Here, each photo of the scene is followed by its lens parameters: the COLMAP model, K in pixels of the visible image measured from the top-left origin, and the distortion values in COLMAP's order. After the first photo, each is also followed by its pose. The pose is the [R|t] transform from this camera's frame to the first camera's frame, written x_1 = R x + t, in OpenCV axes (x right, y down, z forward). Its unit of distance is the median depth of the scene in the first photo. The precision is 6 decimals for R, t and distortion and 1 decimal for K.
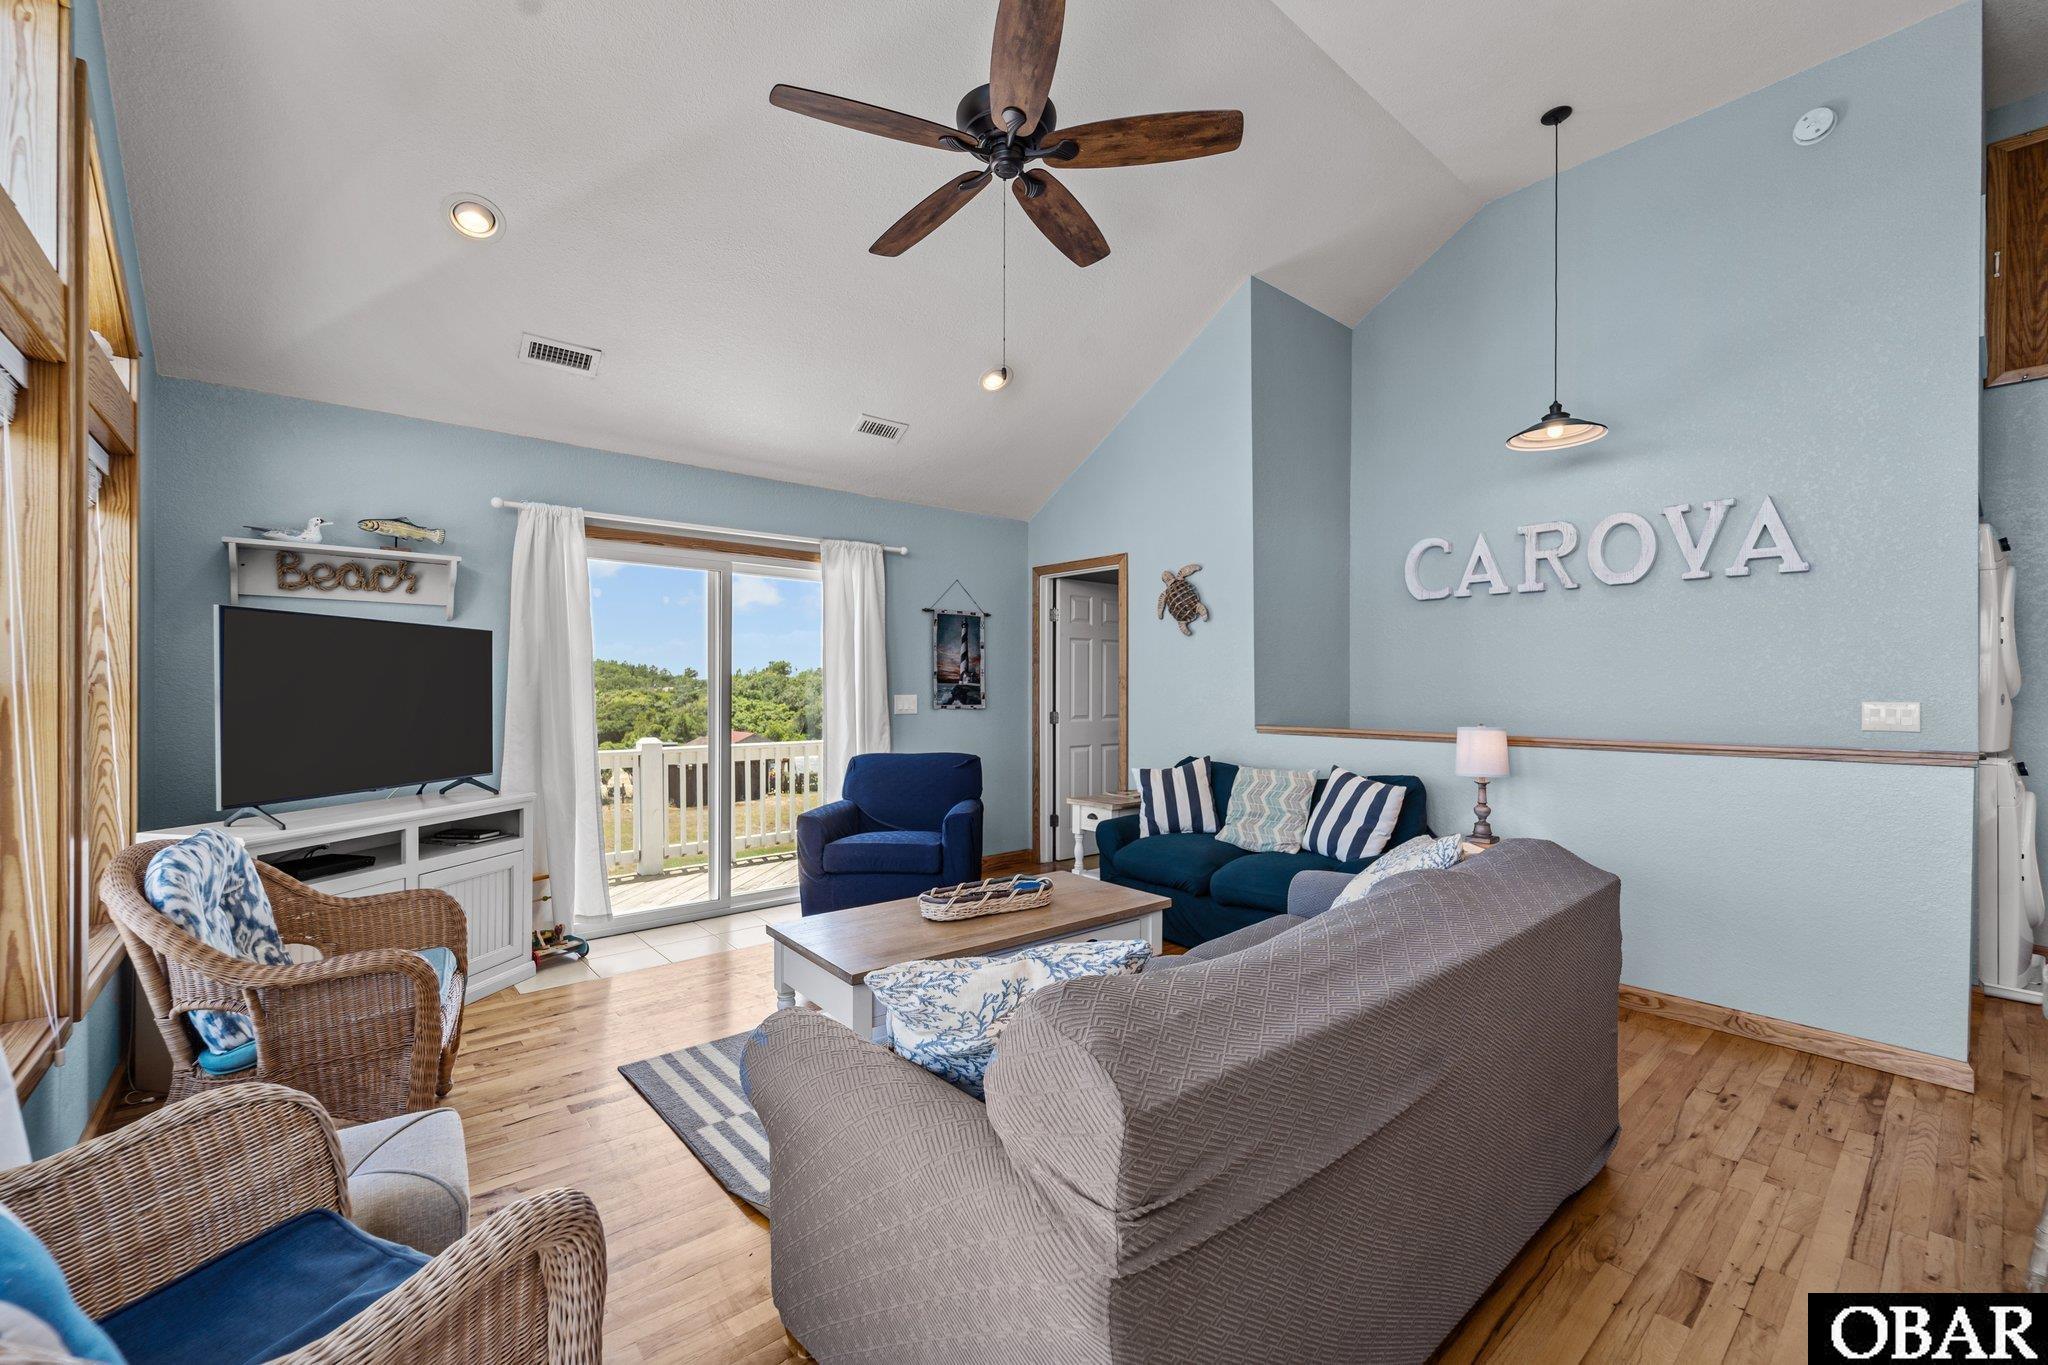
lens RADIAL K [[833.9, 0, 1017.4], [0, 833.9, 691.2], [0, 0, 1]] dist [0.001061, -0.000321]
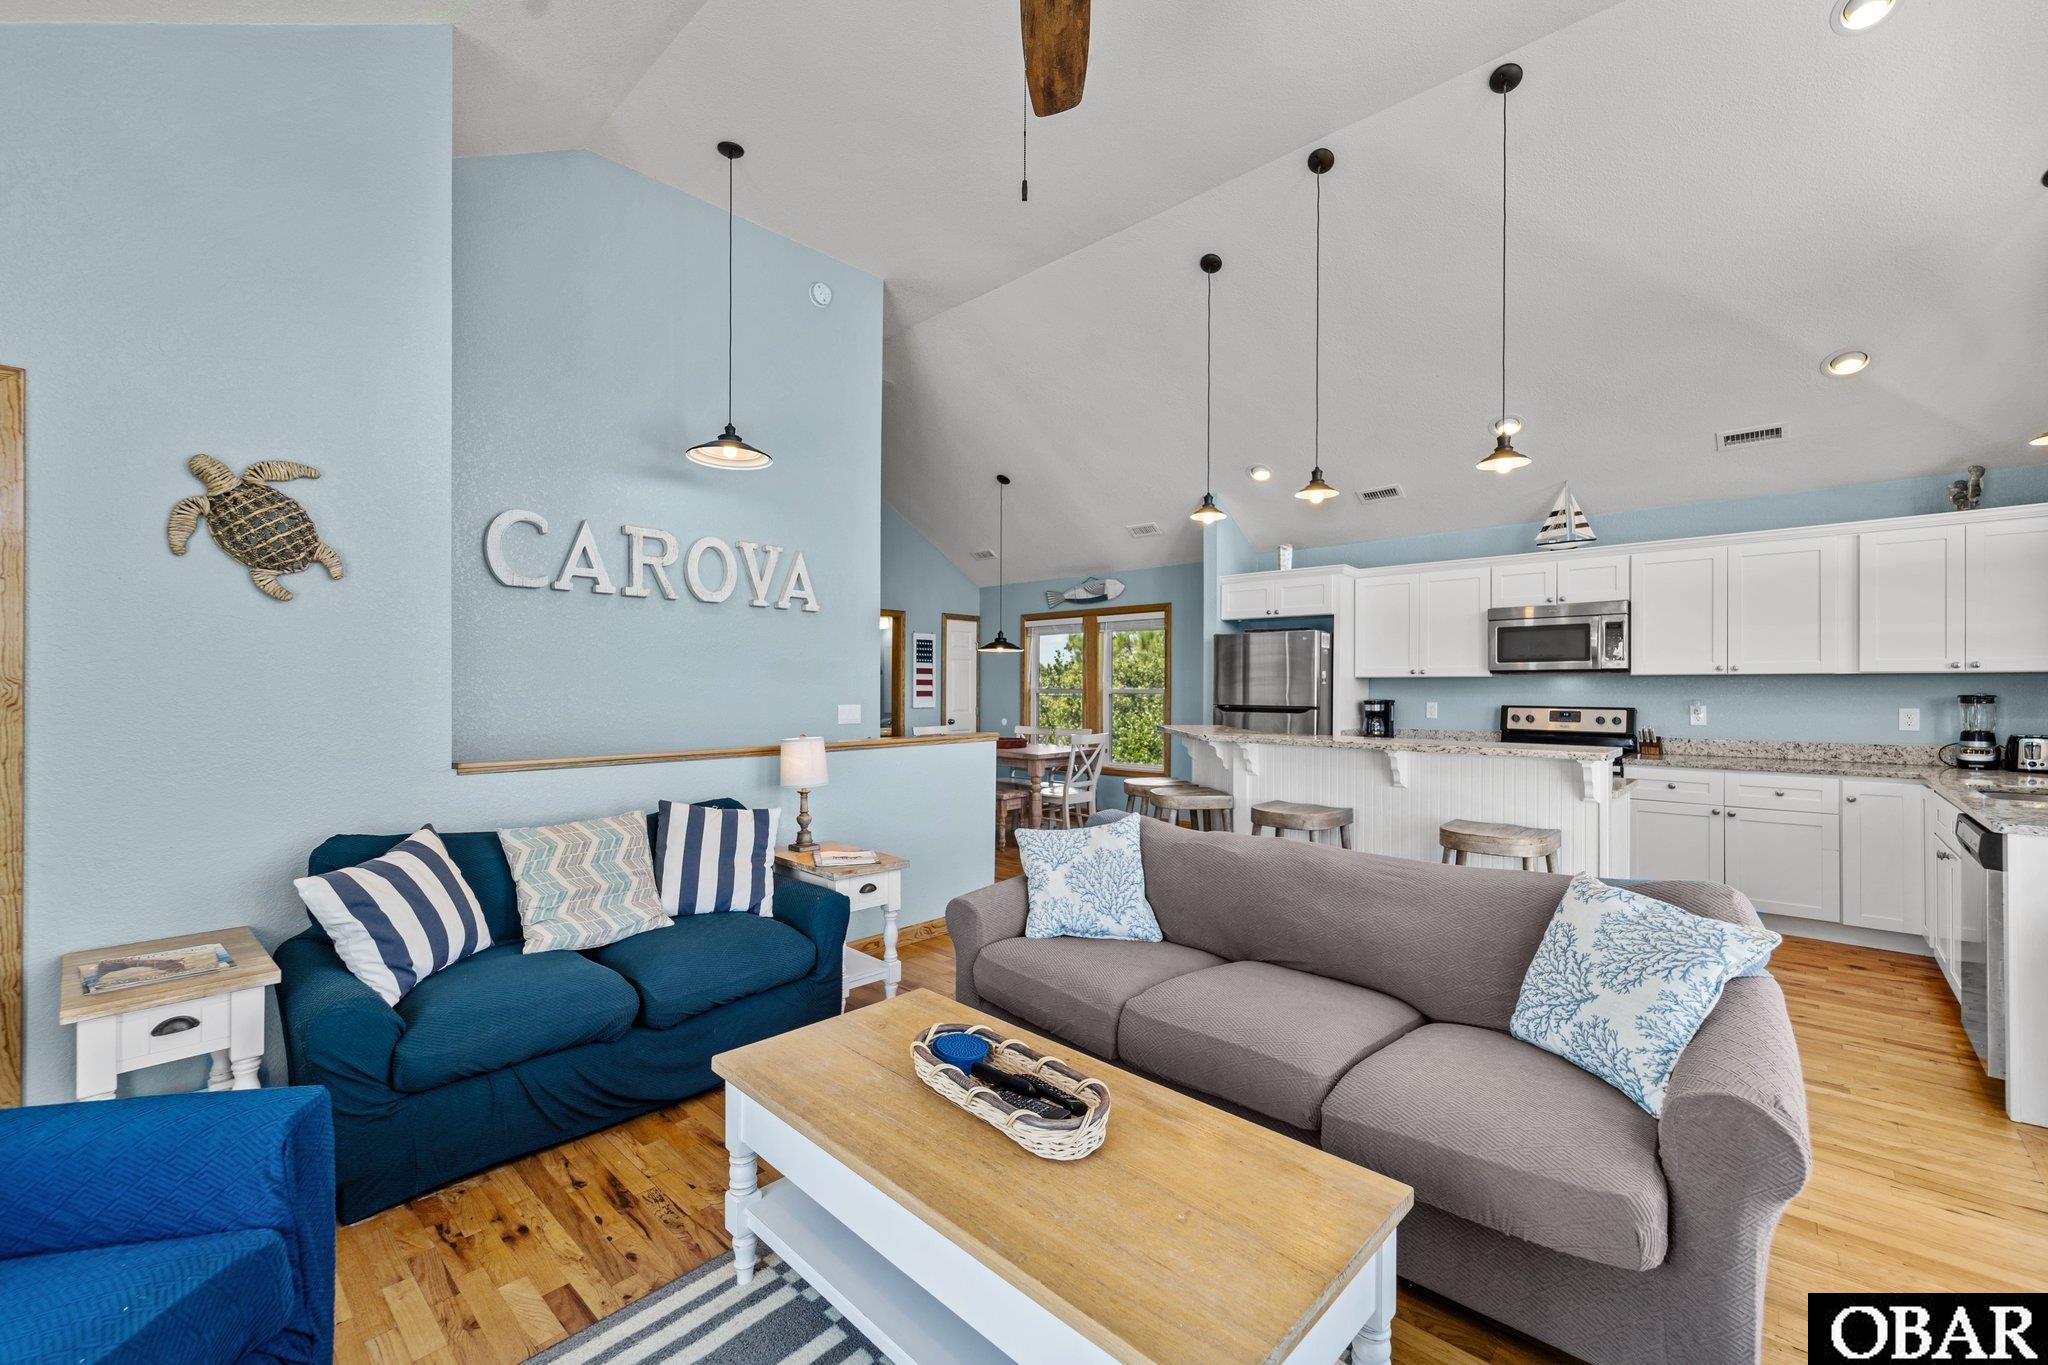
lens RADIAL K [[826.9, 0, 1025.6], [0, 826.9, 689.7], [0, 0, 1]] dist [0.000320, -0.000045]
pose [[-0.116027, -0.002474, 0.993243, -0.364596], [-0.000139, 0.999997, 0.002474, -0.014375], [-0.993246, 0.000149, -0.116027, 0.640956]]
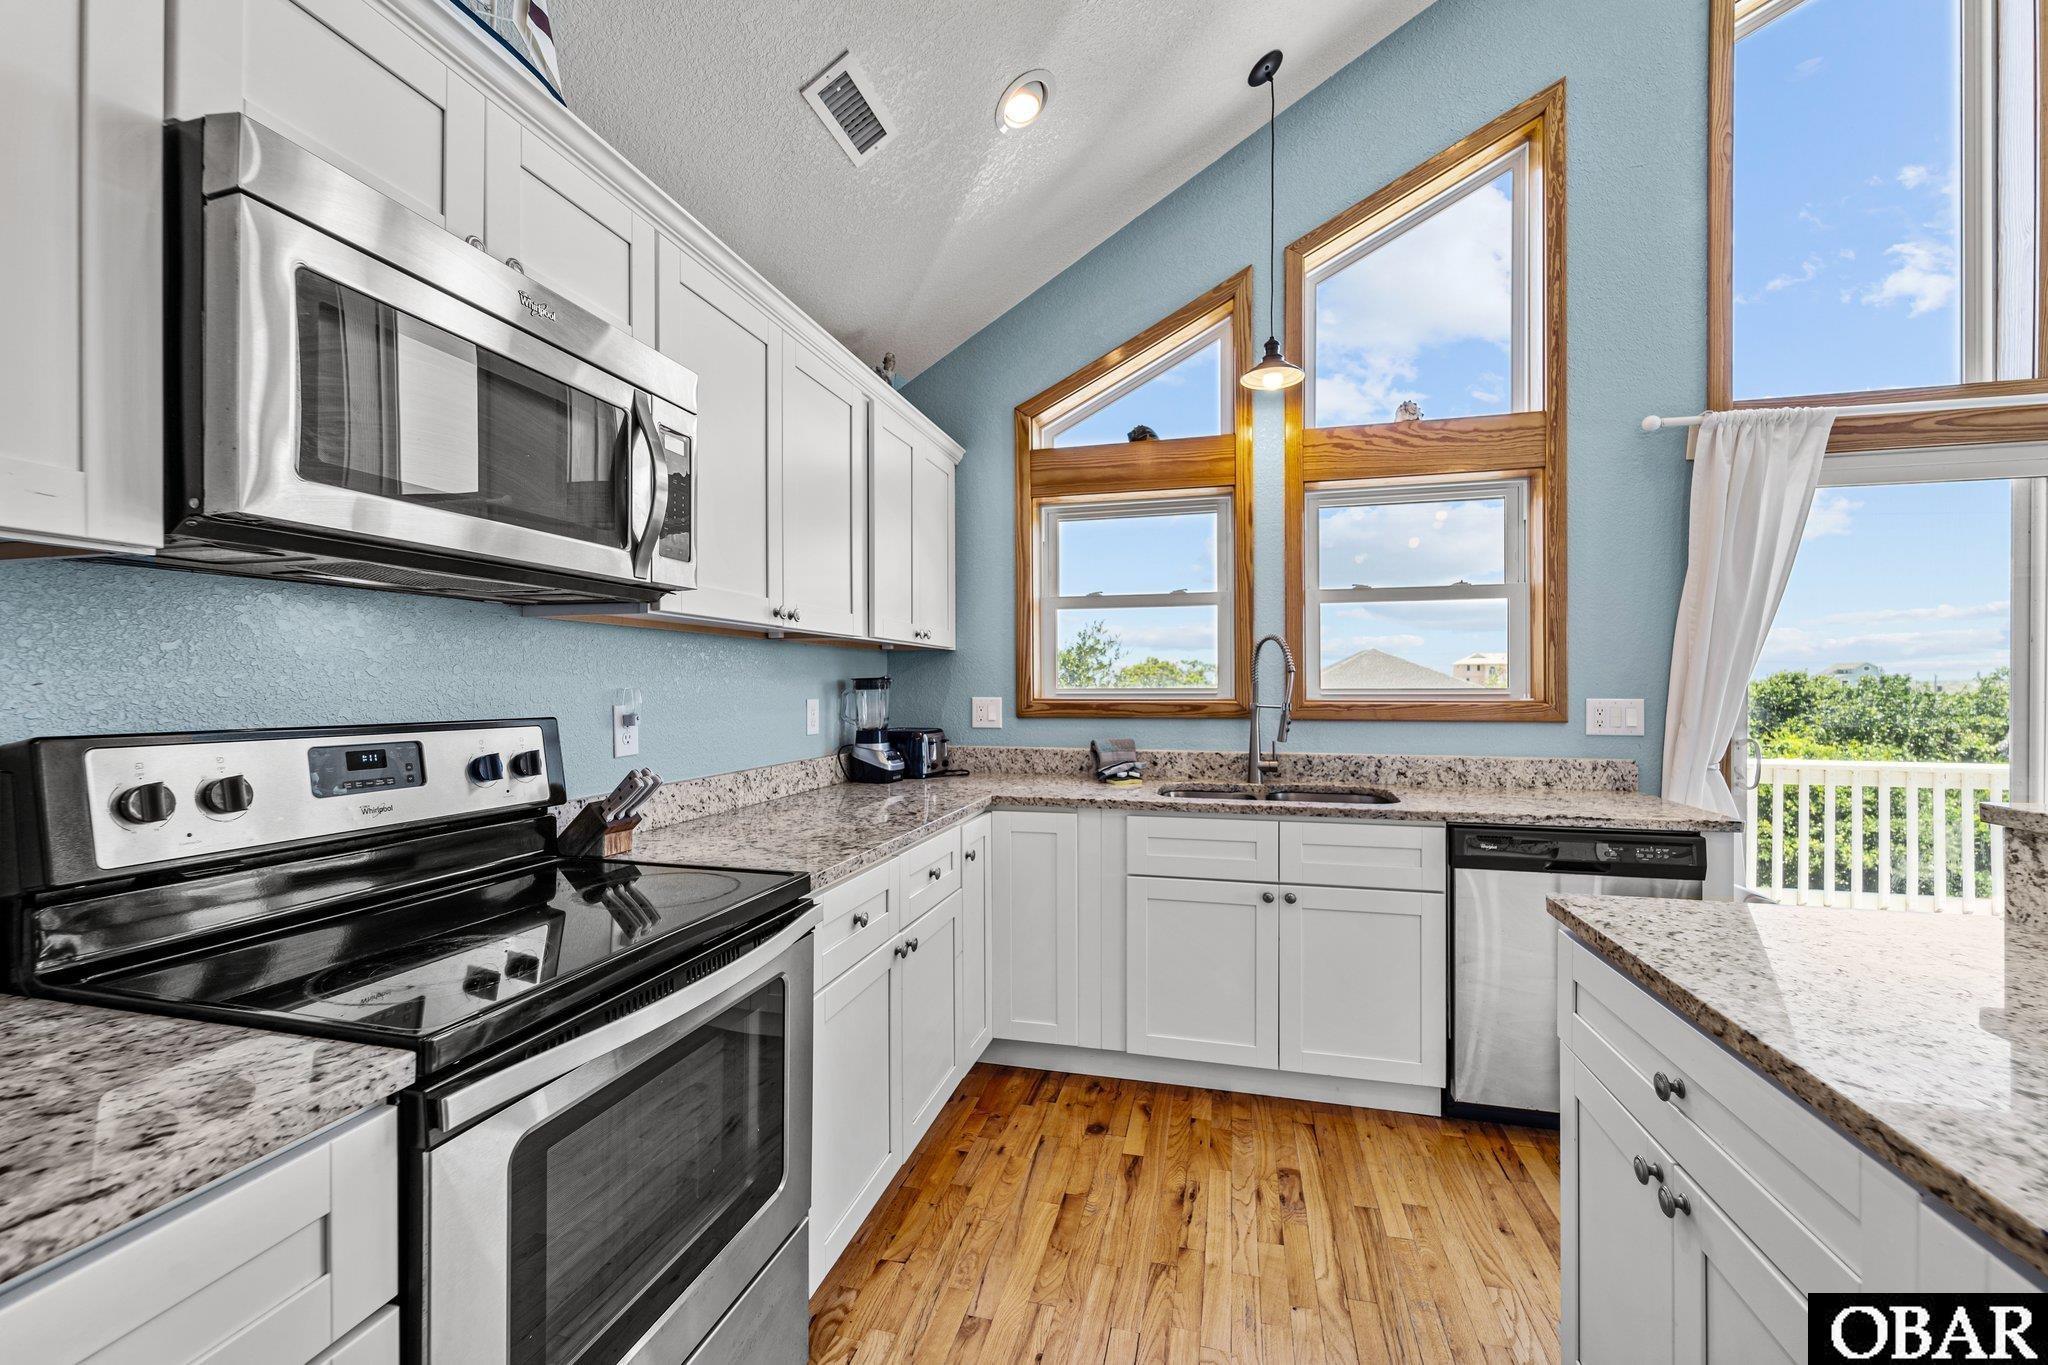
lens RADIAL K [[842.2, 0, 1024.0], [0, 842.2, 682.5], [0, 0, 1]] dist [0.002900, 0.000162]
pose [[-0.815099, -0.002483, -0.579316, 0.700484], [-0.001753, 0.999997, -0.001820, -0.001482], [0.579319, -0.000468, -0.815101, 0.098142]]
